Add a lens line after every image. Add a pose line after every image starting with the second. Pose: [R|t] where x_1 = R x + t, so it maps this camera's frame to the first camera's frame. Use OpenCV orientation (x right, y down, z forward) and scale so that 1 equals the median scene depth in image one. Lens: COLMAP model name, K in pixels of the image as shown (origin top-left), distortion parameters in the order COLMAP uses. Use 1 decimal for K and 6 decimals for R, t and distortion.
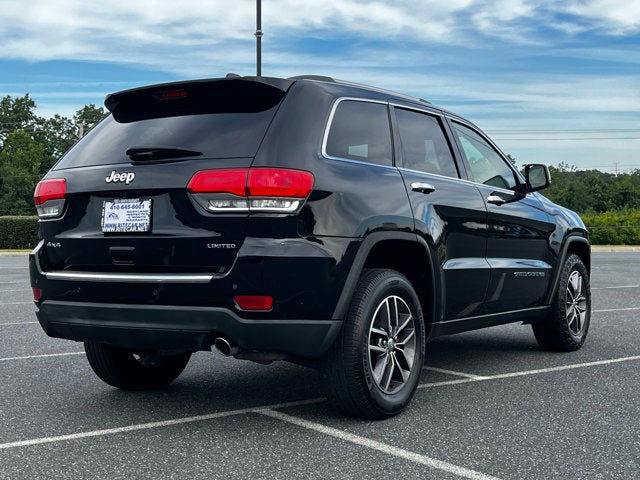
lens RADIAL K [[903.9, 0, 320.0], [0, 903.9, 240.0], [0, 0, 1]] dist [0.085890, -0.103428]
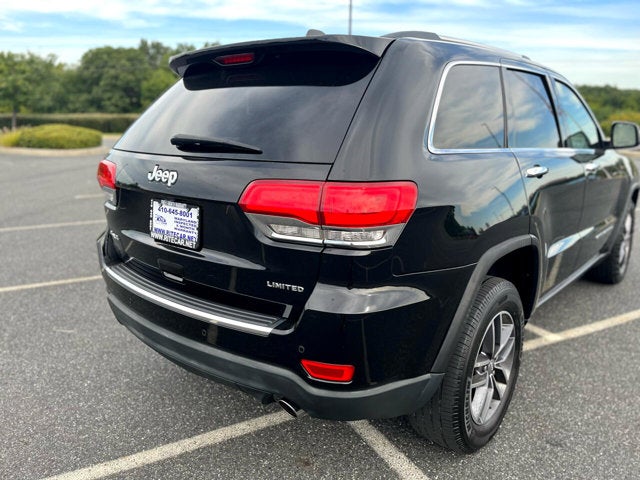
lens RADIAL K [[490.3, 0, 320.0], [0, 490.3, 240.0], [0, 0, 1]] dist [0.041176, -0.004594]
pose [[0.992514, 0.038944, -0.115753, -0.034156], [-0.011870, 0.974069, 0.225938, -0.109105], [0.121550, -0.222873, 0.967240, 0.579193]]
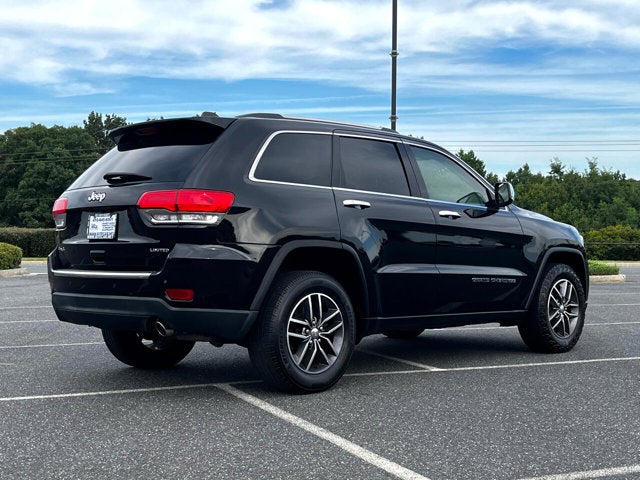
lens RADIAL K [[903.9, 0, 320.0], [0, 903.9, 240.0], [0, 0, 1]] dist [0.085890, -0.103428]
pose [[0.979516, 0.006708, -0.201254, 0.342514], [-0.009524, 0.999870, -0.013026, 0.006205], [0.201140, 0.014676, 0.979452, -0.197781]]
